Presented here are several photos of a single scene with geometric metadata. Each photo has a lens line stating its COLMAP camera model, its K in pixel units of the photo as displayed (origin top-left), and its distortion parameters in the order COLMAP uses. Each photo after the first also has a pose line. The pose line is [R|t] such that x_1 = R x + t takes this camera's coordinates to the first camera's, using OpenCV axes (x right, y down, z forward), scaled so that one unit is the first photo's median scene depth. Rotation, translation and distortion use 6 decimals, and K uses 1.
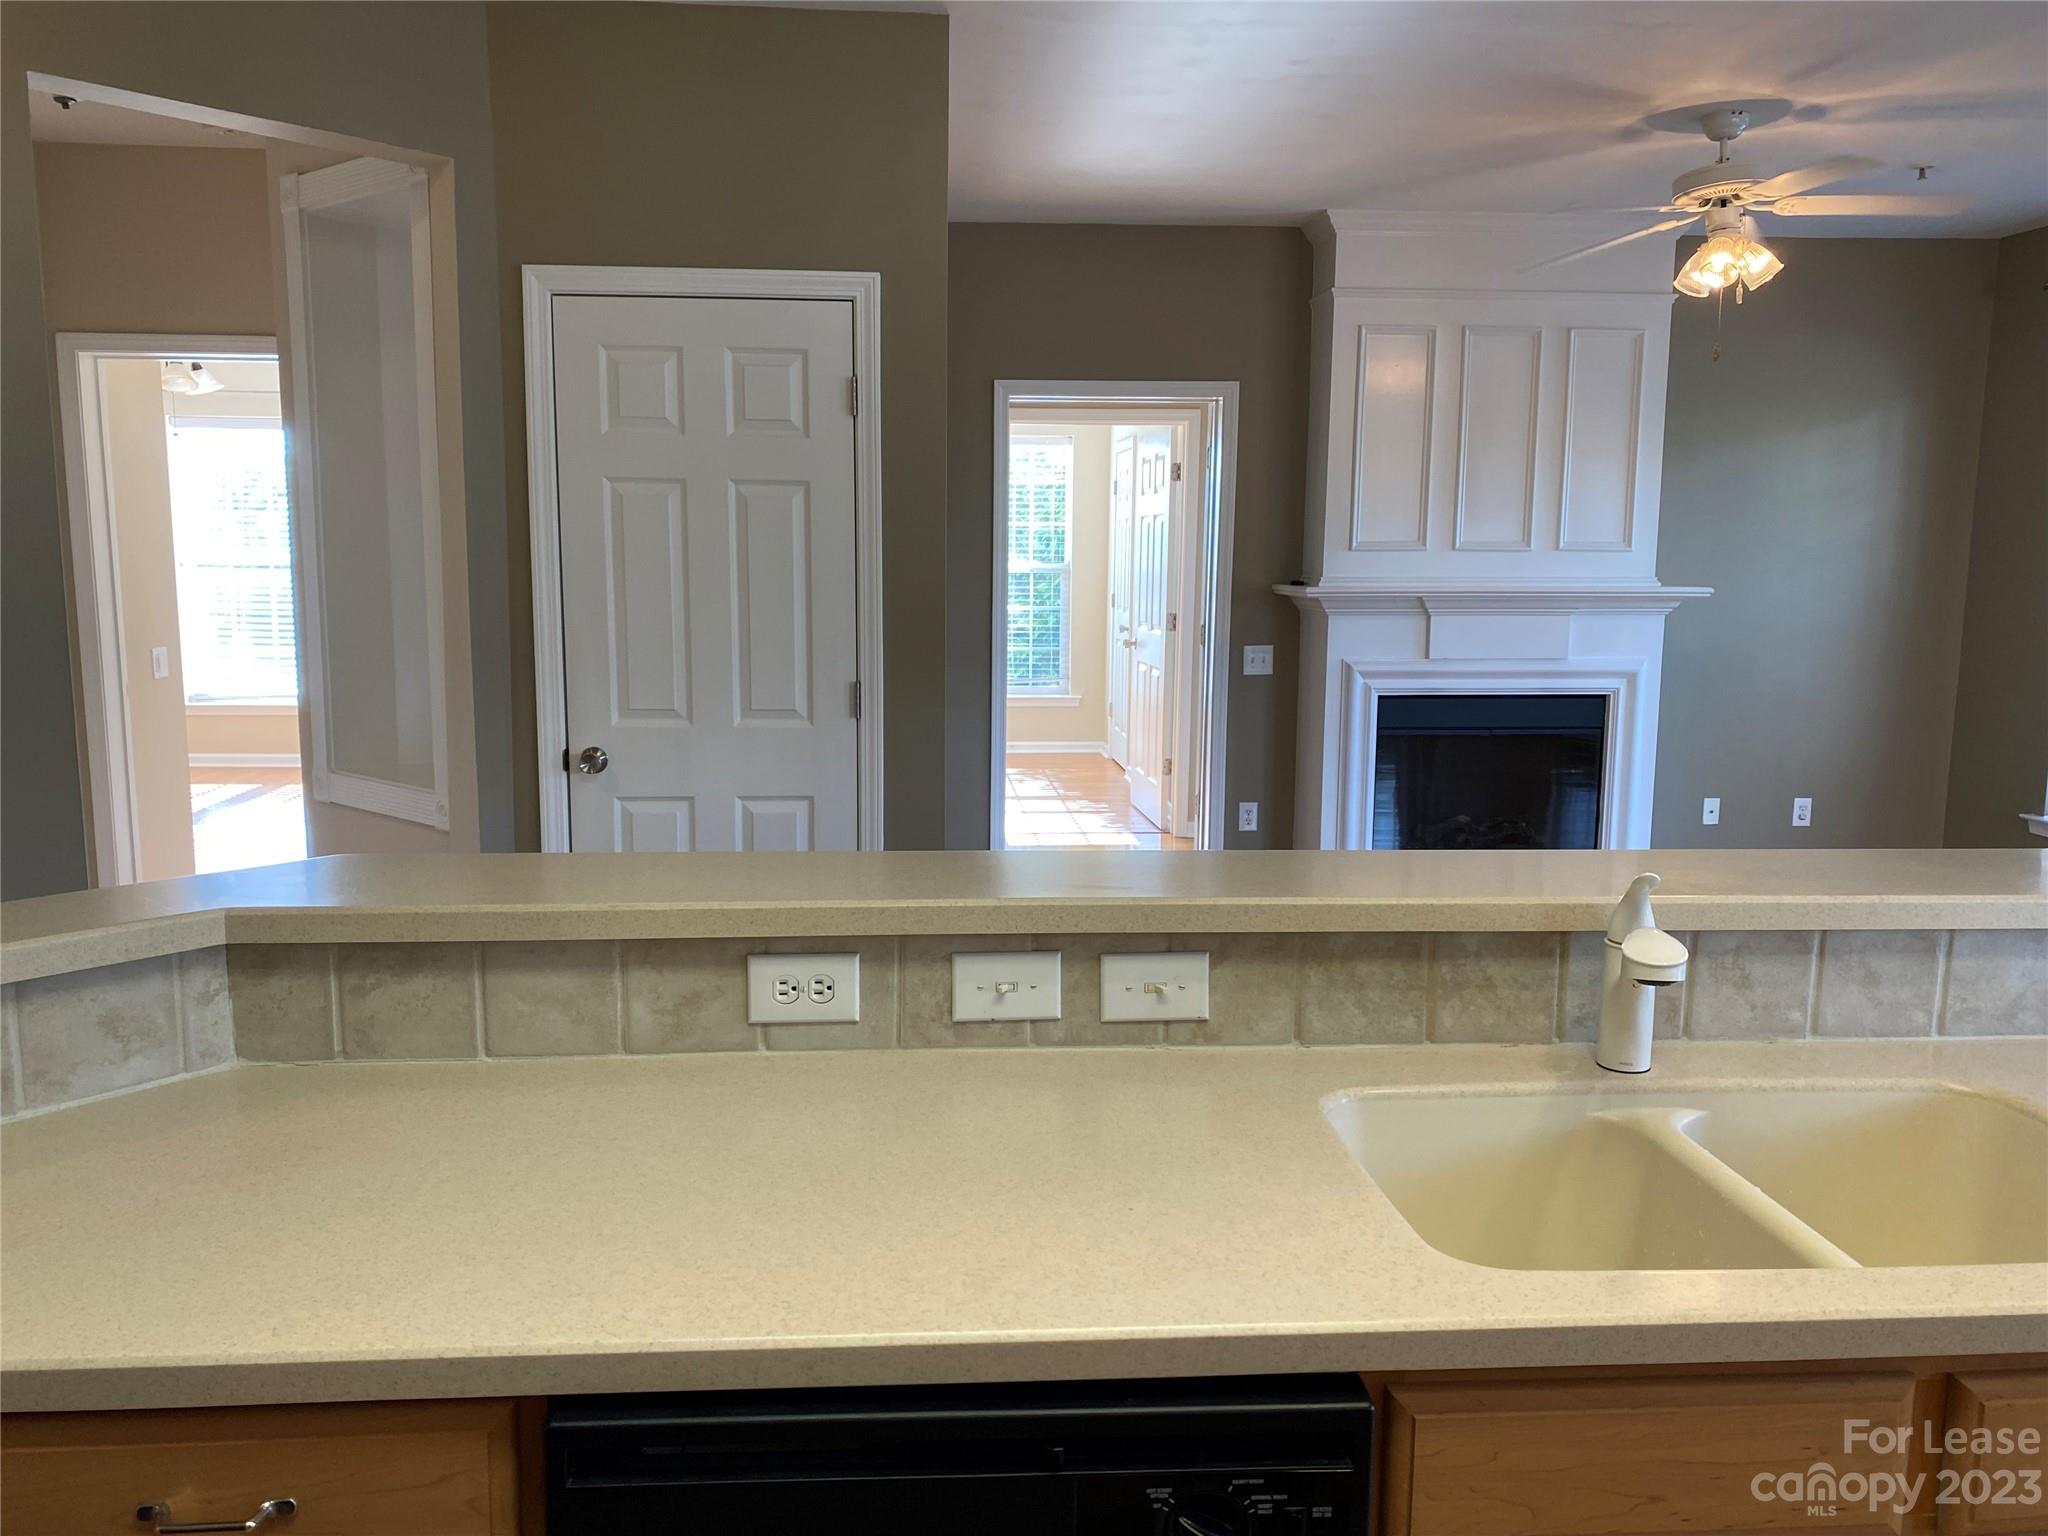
lens RADIAL K [[1553.8, 0, 1023.6], [0, 1553.8, 719.5], [0, 0, 1]] dist [0.003710, -0.000866]
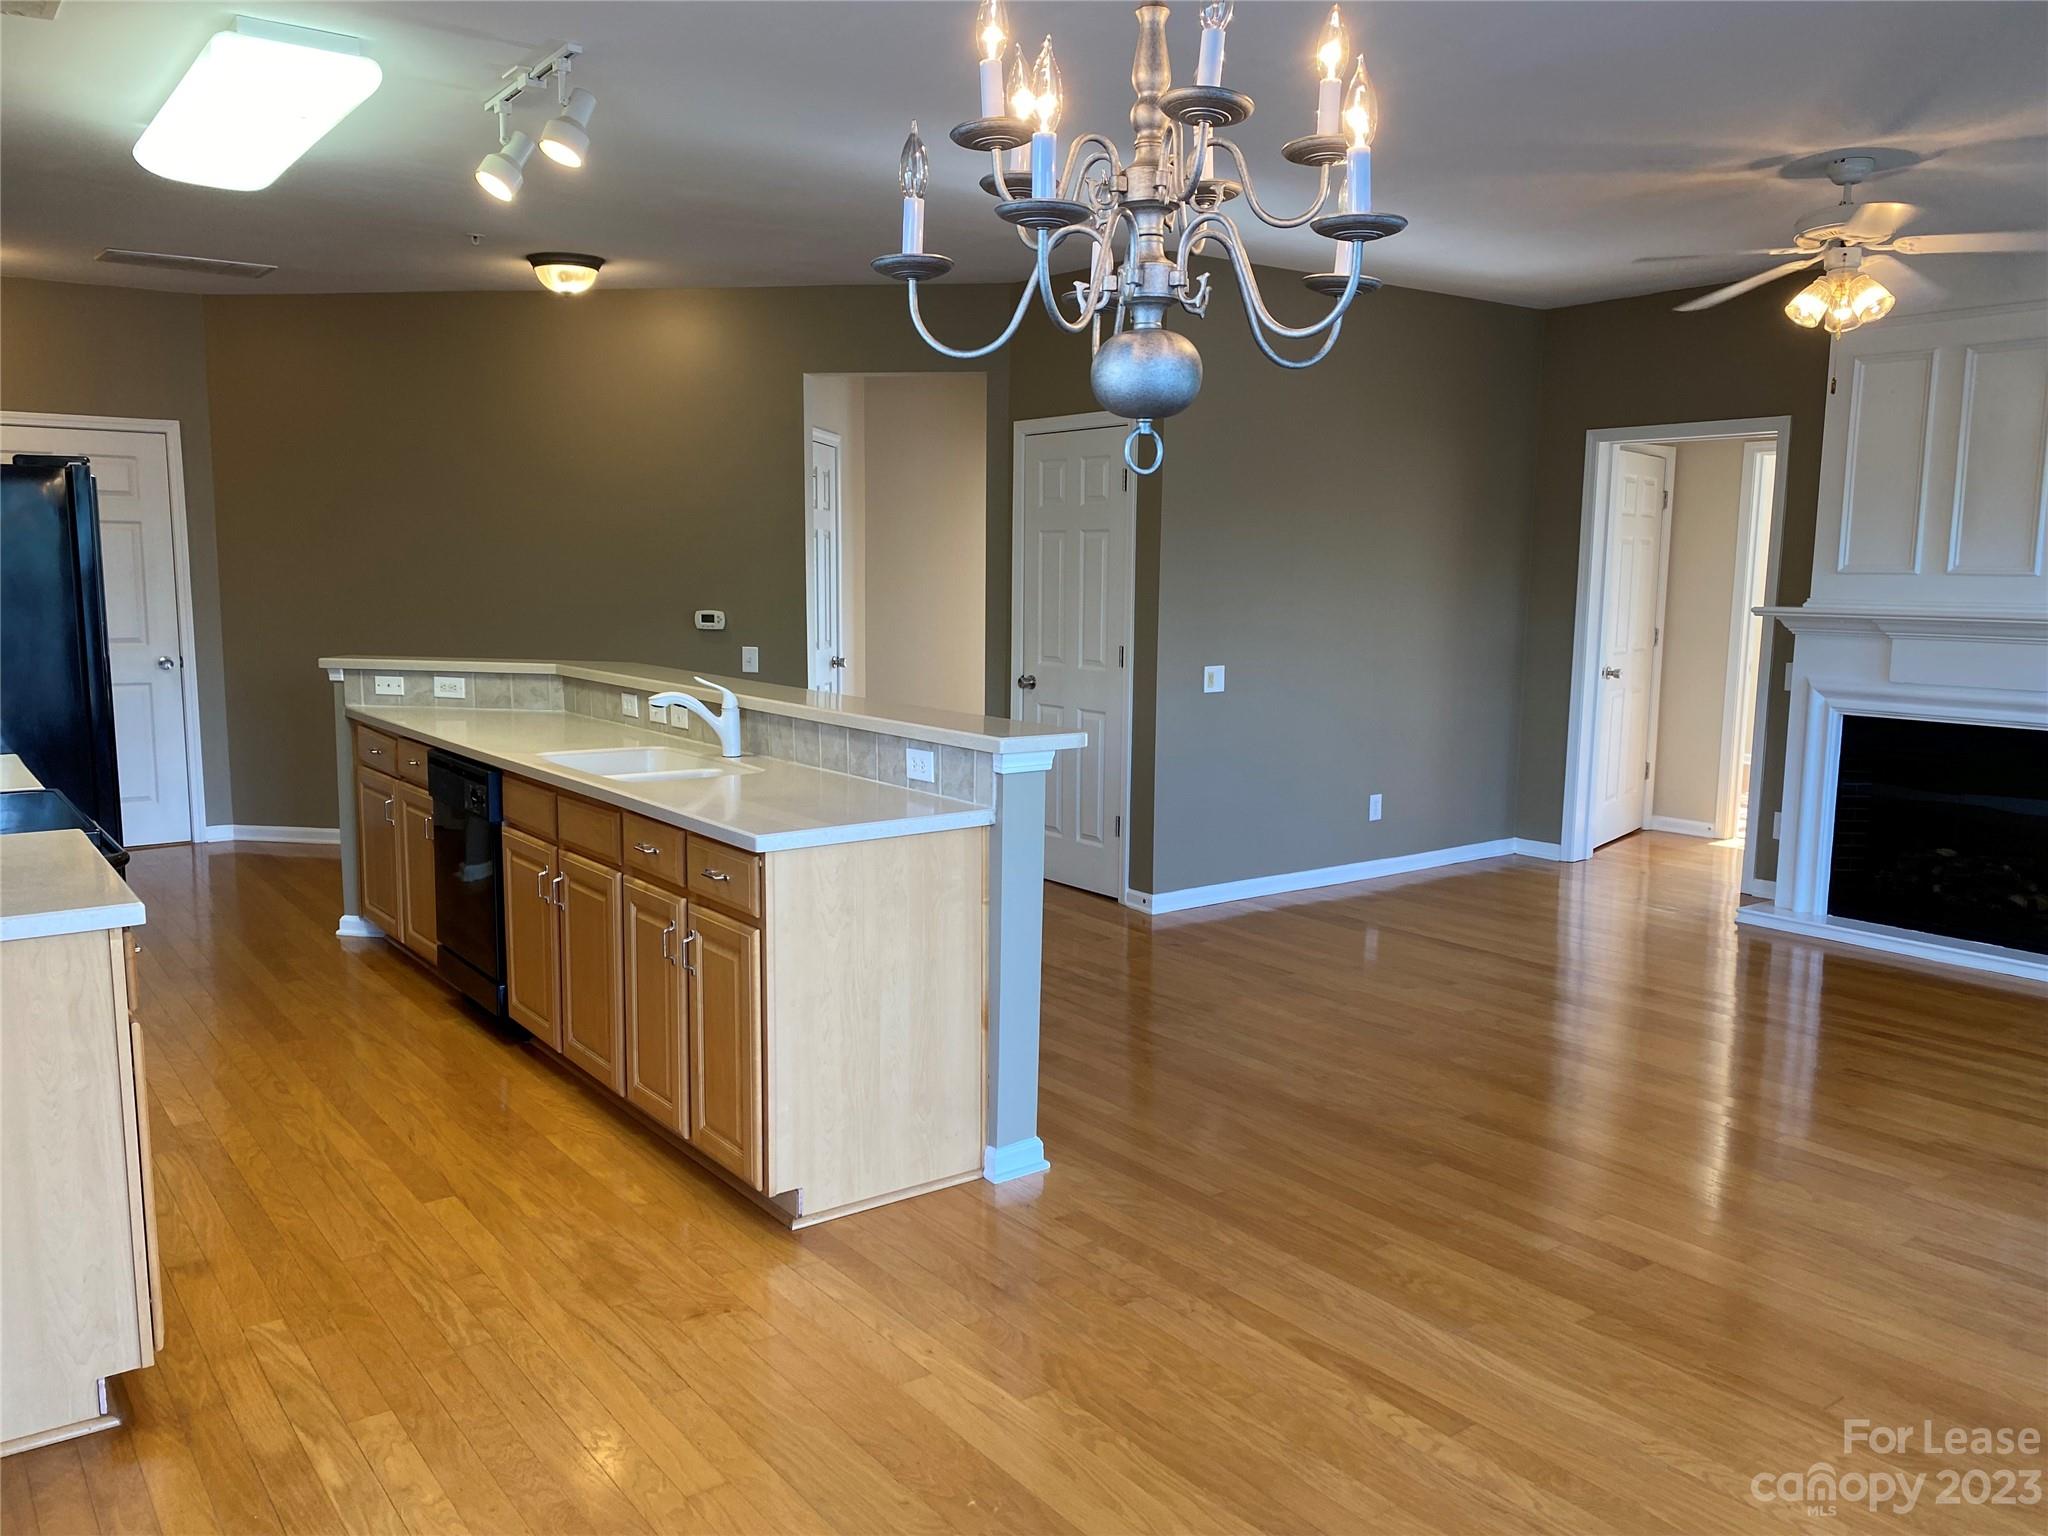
lens RADIAL K [[1555.6, 0, 1024.0], [0, 1555.6, 768.0], [0, 0, 1]] dist [0.041495, -0.020590]
pose [[0.551554, 0.111332, -0.826676, 0.801983], [-0.097933, 0.992842, 0.068369, 0.000868], [0.828370, 0.043249, 0.558509, -0.031315]]
